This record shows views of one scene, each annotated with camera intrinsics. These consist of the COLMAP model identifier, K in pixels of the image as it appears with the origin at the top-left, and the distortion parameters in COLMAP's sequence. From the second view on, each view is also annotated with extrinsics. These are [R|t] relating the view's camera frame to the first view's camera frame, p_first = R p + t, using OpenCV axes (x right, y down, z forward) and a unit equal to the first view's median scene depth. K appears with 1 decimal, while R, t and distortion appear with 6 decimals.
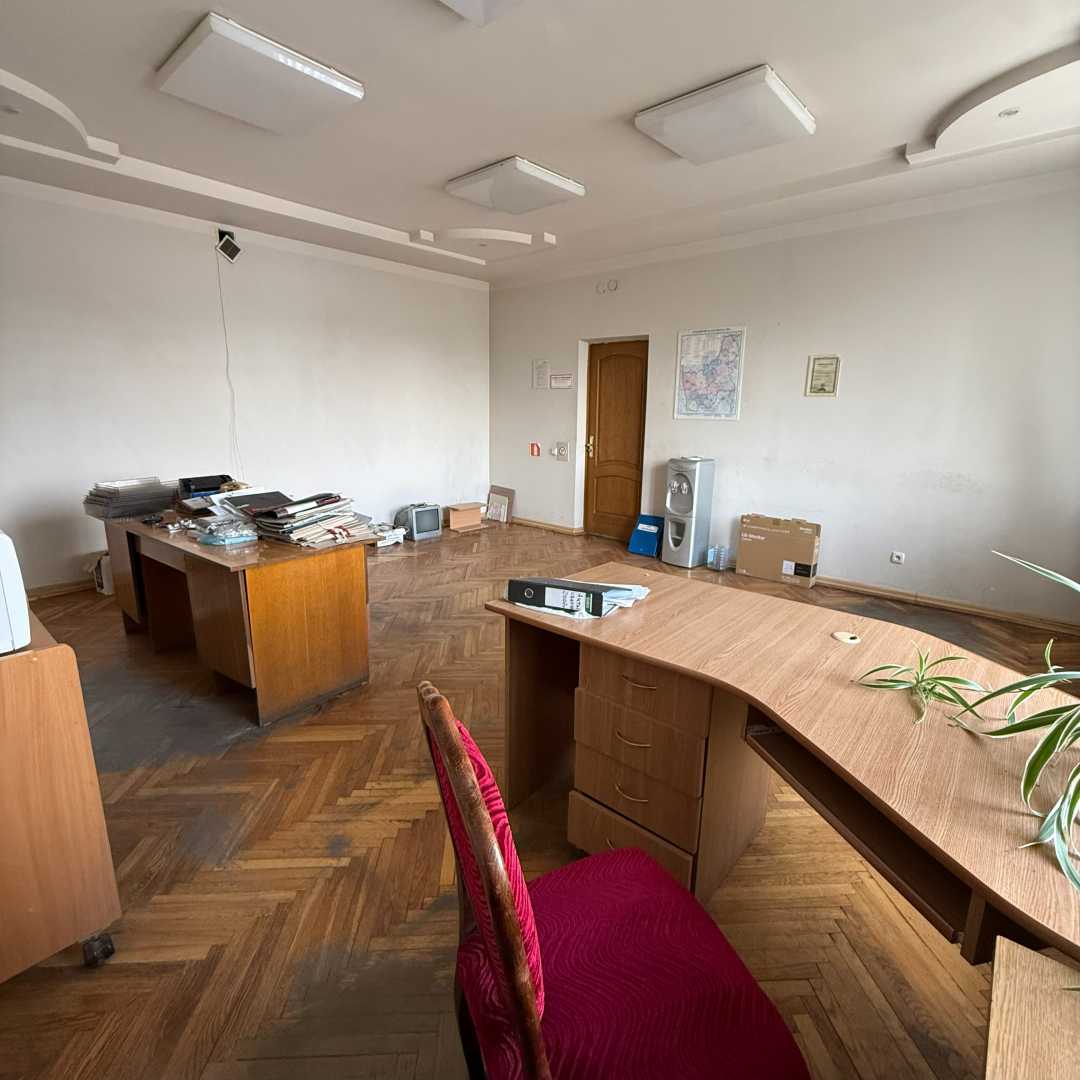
lens RADIAL K [[575.4, 0, 543.0], [0, 575.4, 538.6], [0, 0, 1]] dist [0.005020, -0.001496]
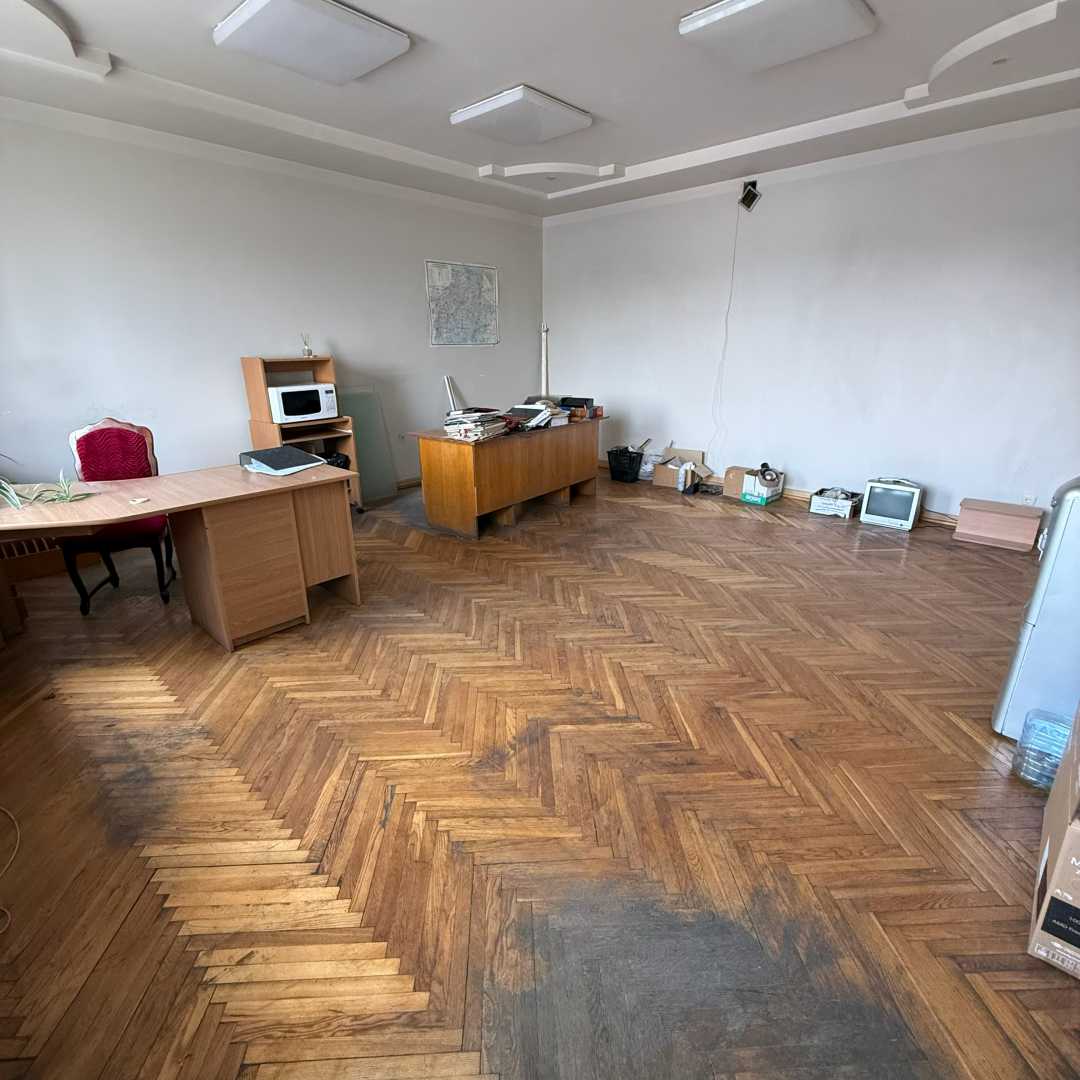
lens RADIAL K [[575.4, 0, 539.1], [0, 575.4, 537.4], [0, 0, 1]] dist [0.005020, -0.001496]
pose [[-0.005335, 0.303013, -0.952971, 0.680534], [-0.217101, 0.929904, 0.296894, -0.145482], [0.976135, 0.208475, 0.060823, 0.677906]]
